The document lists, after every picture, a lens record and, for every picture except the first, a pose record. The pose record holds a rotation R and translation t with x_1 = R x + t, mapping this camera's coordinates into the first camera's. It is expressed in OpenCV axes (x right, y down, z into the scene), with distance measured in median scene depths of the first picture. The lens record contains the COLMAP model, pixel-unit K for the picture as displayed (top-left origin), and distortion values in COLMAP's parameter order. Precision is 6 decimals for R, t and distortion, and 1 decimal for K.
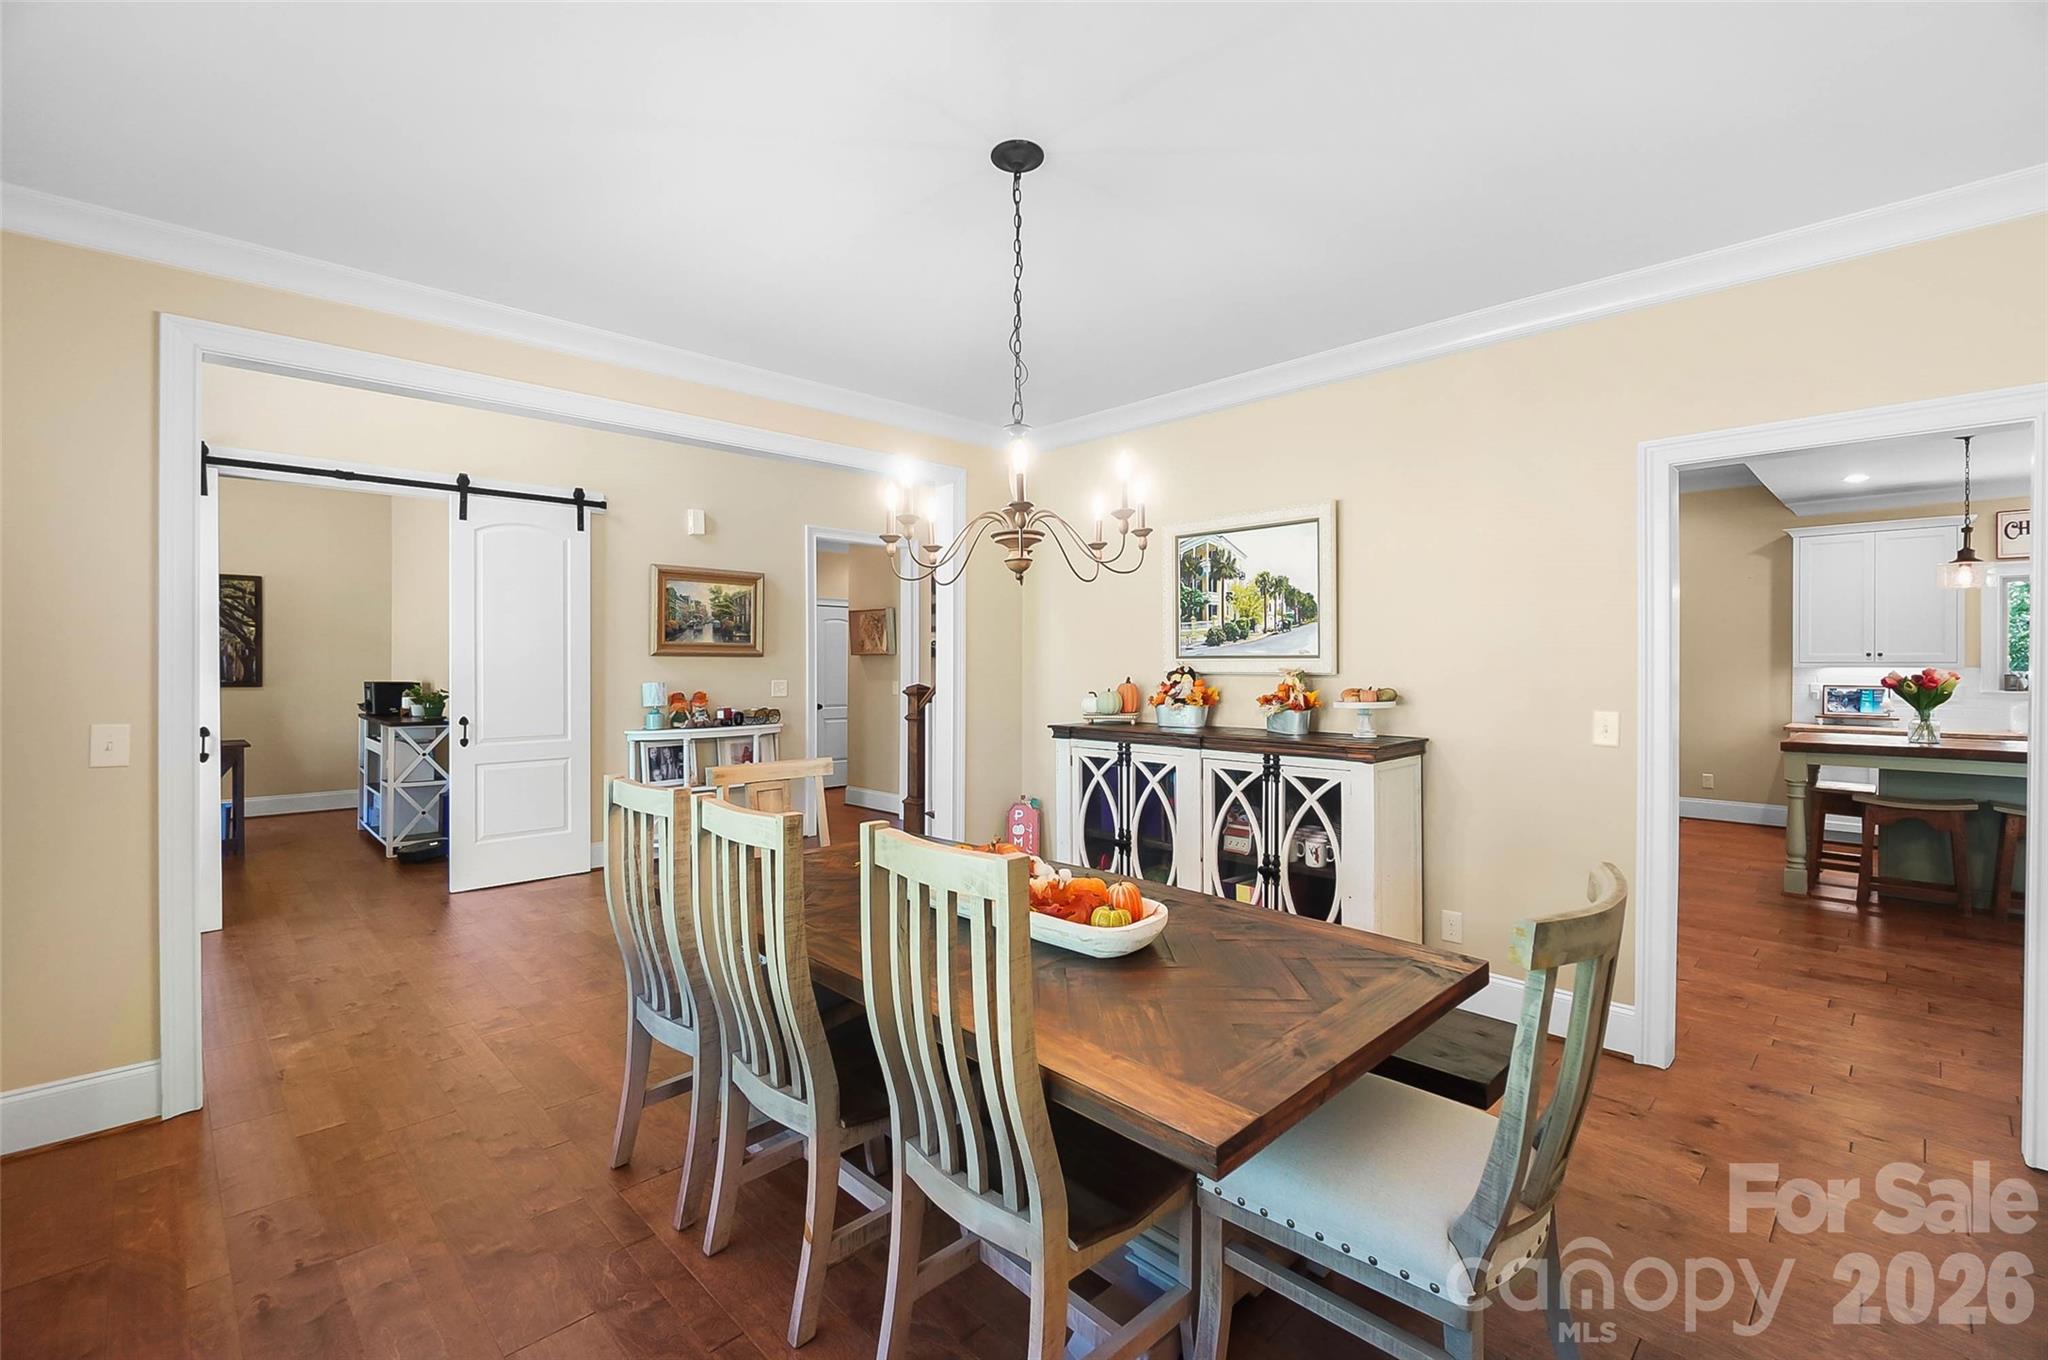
lens RADIAL K [[889.3, 0, 1028.5], [0, 889.3, 673.0], [0, 0, 1]] dist [0.000775, -0.001364]
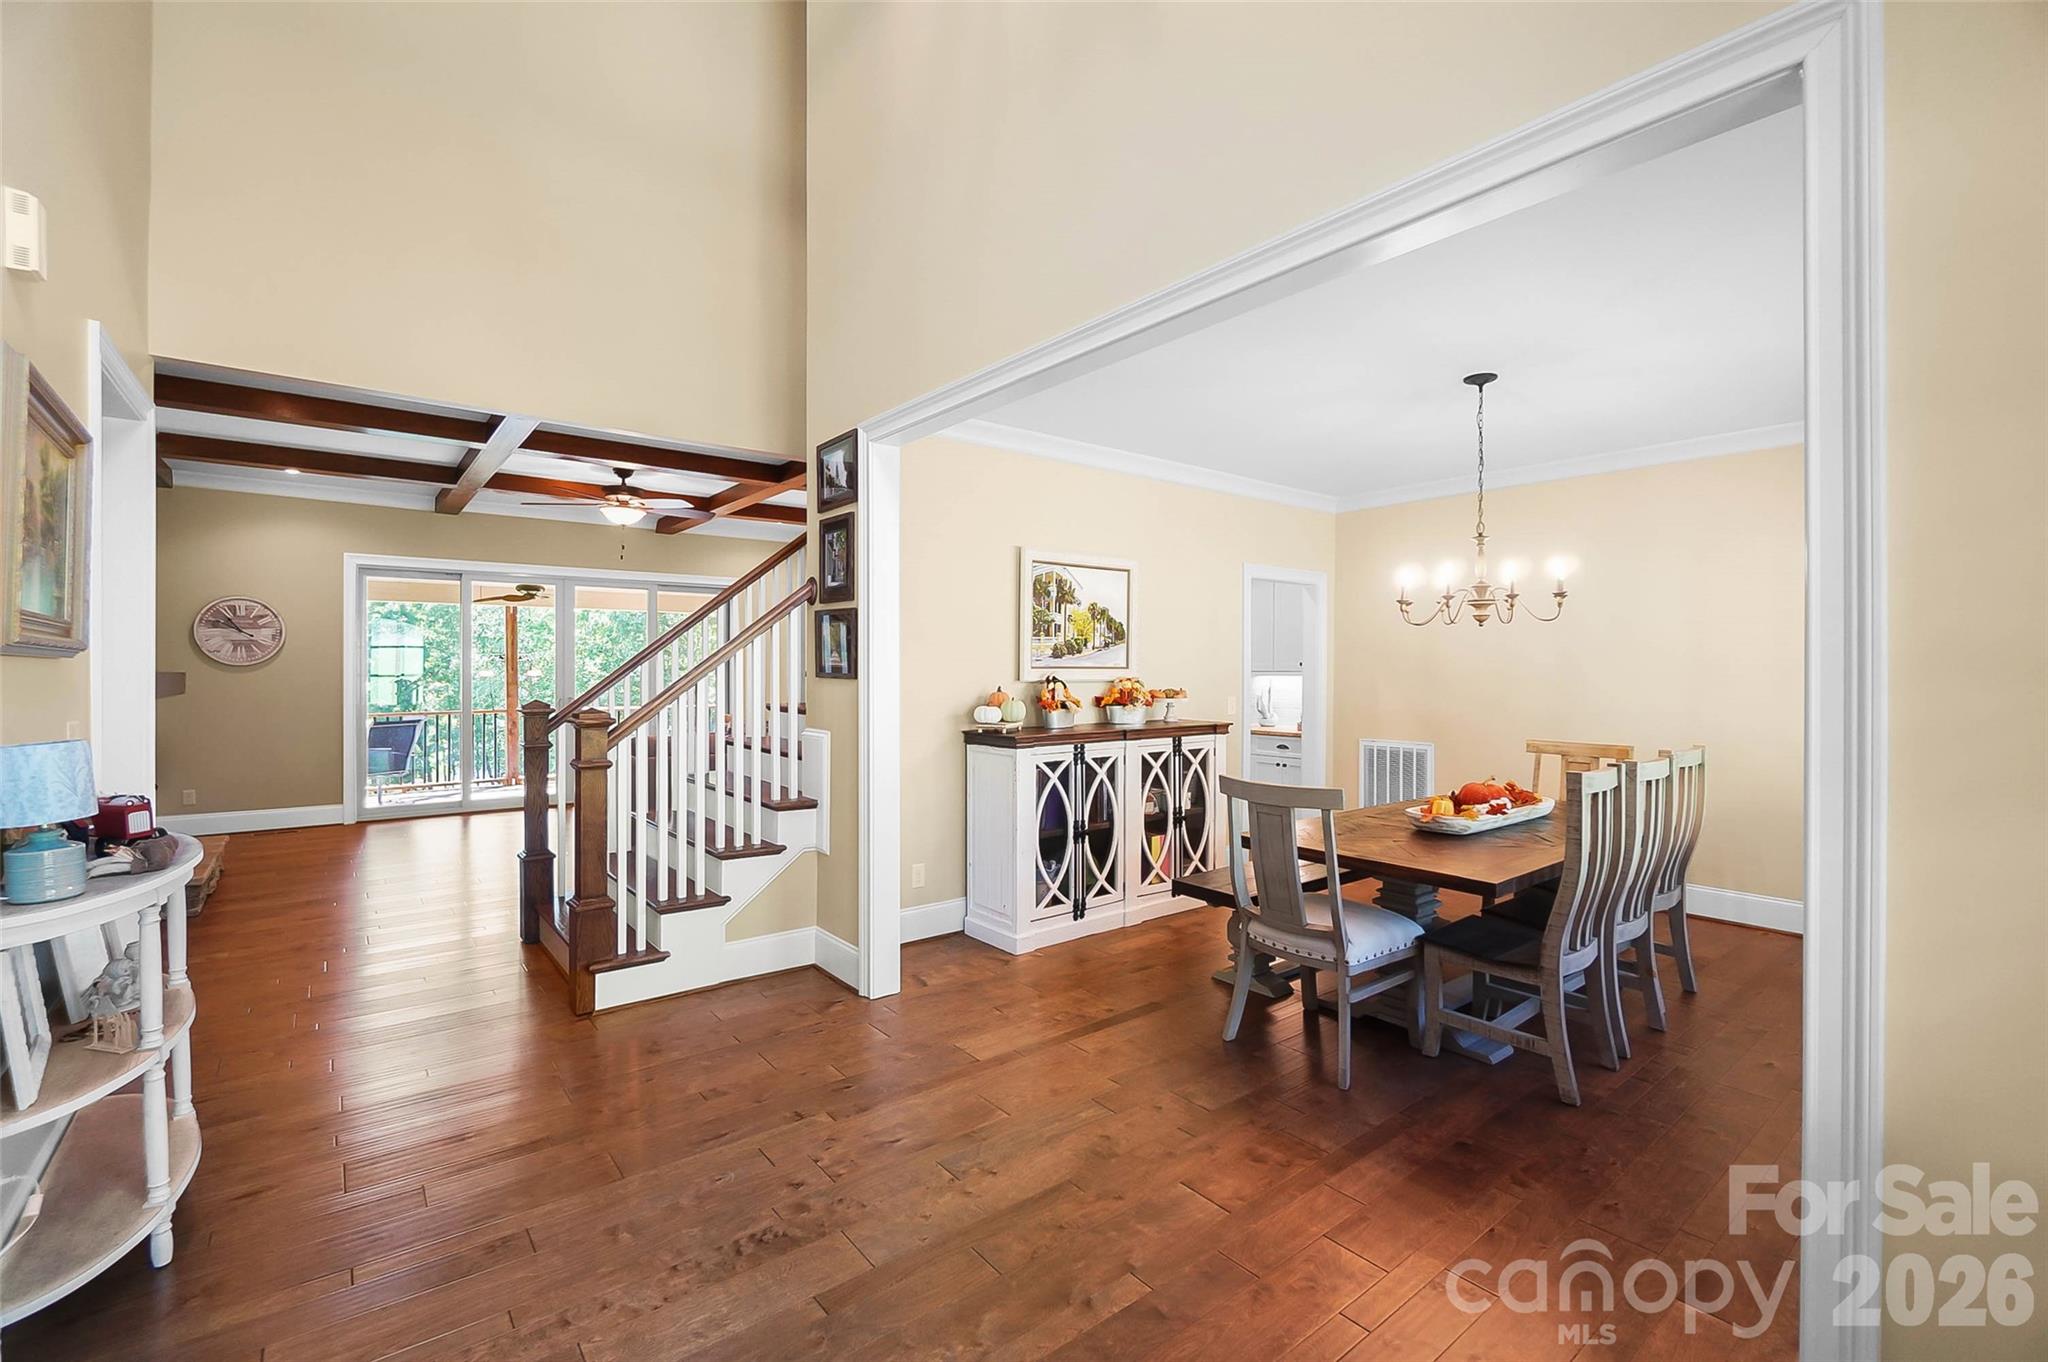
lens RADIAL K [[889.3, 0, 1027.5], [0, 889.3, 672.5], [0, 0, 1]] dist [0.000775, -0.001364]
pose [[0.091122, -0.001560, 0.995839, -1.013220], [0.009988, 0.999950, 0.000653, -0.012832], [-0.995790, 0.009887, 0.091133, 0.957633]]
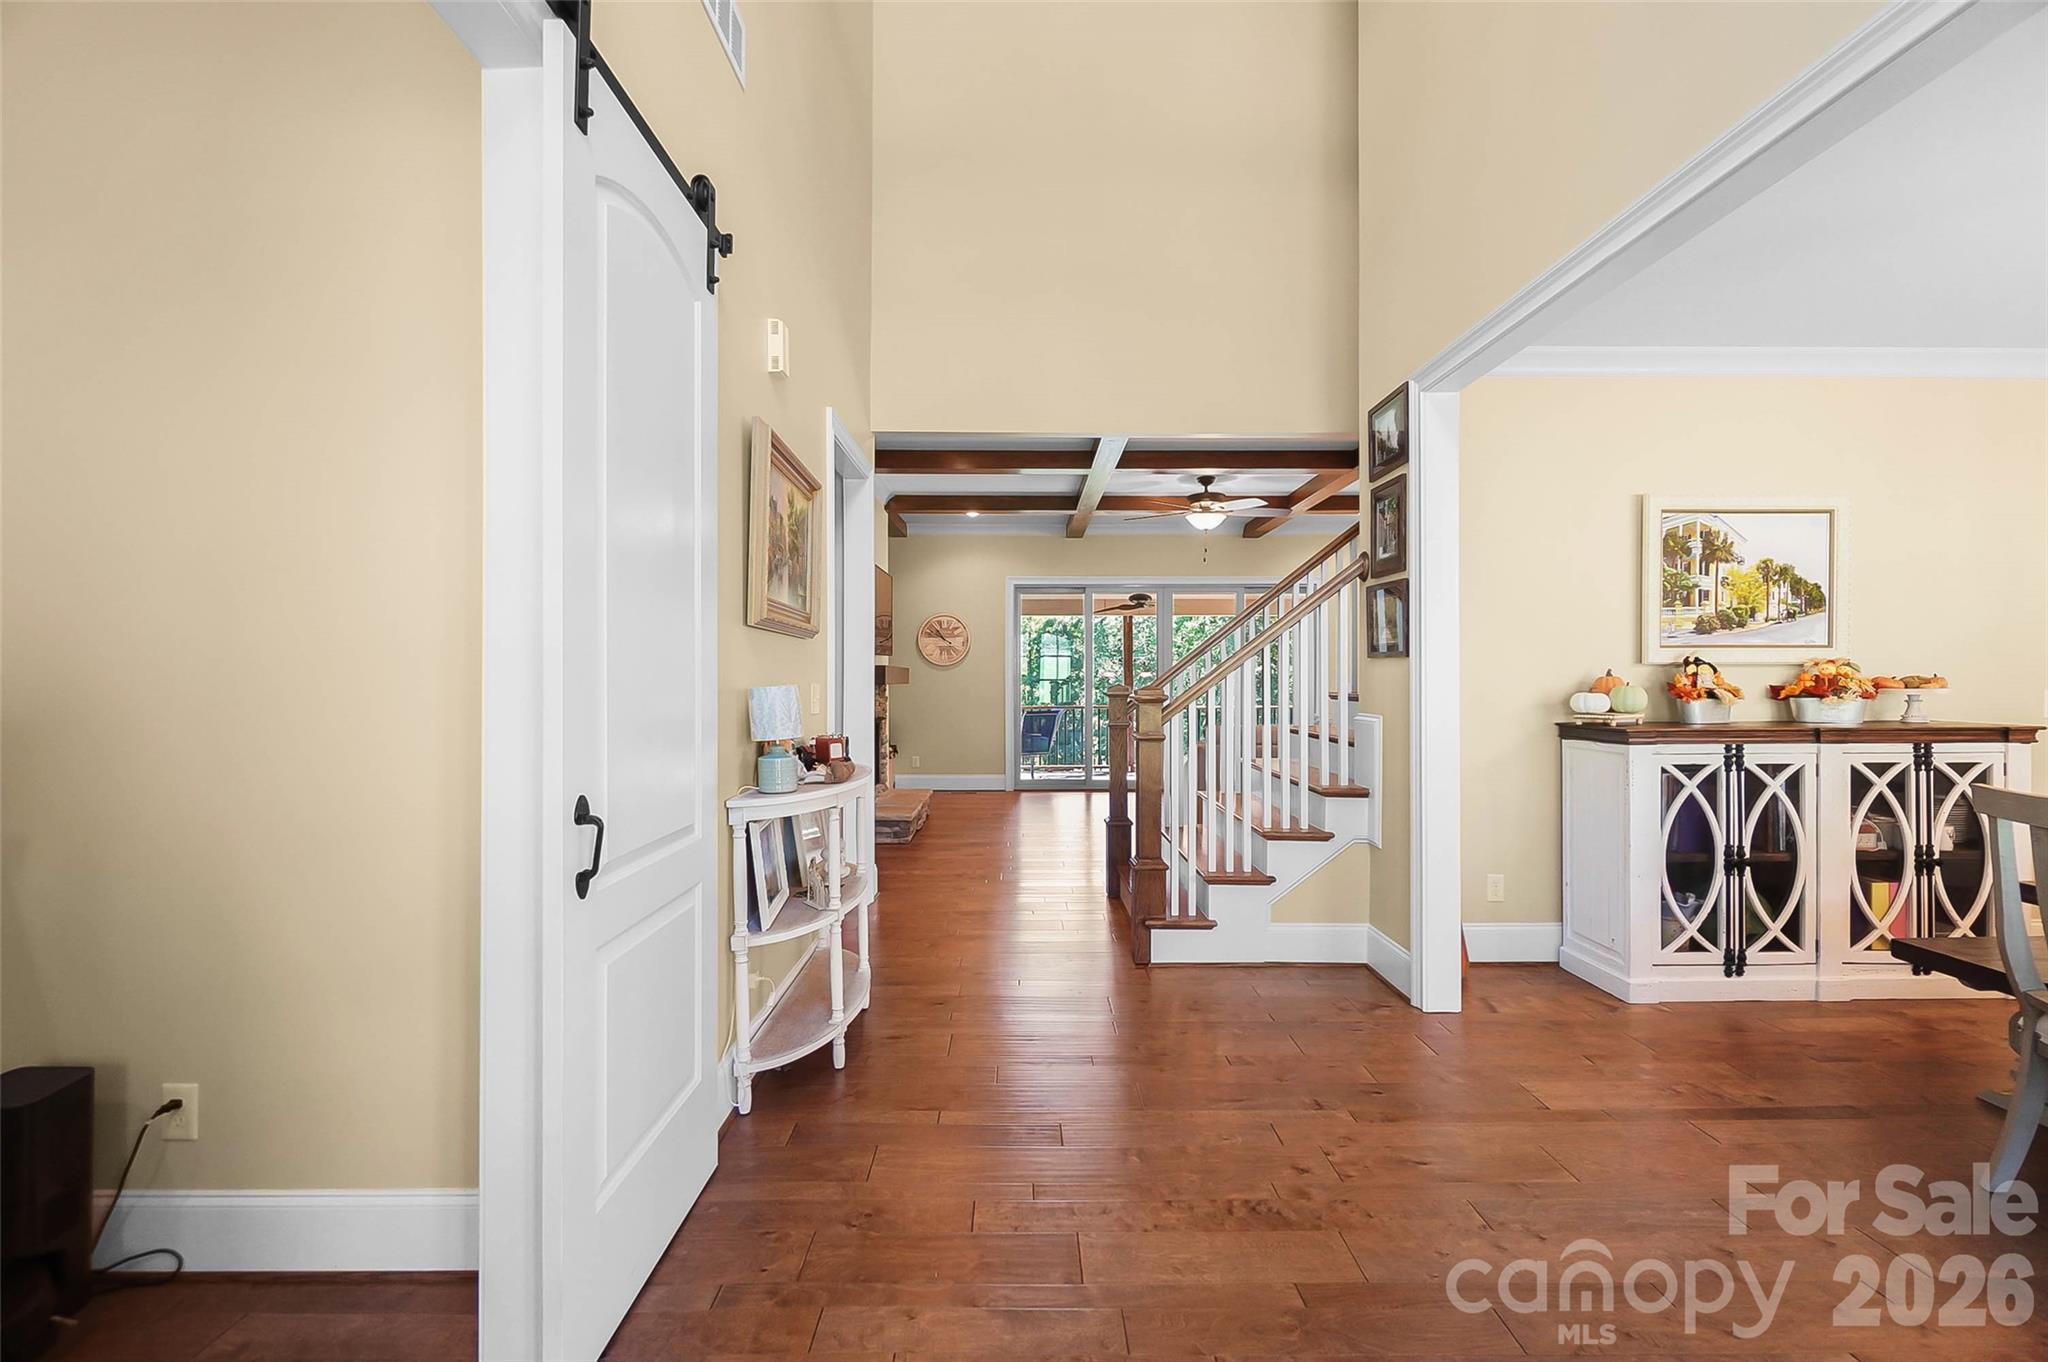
lens RADIAL K [[889.3, 0, 1021.8], [0, 889.3, 678.6], [0, 0, 1]] dist [0.000775, -0.001364]
pose [[0.684008, 0.000201, 0.729474, -0.972137], [0.008286, 0.999933, -0.008046, 0.017559], [-0.729427, 0.011548, 0.683961, 0.910927]]
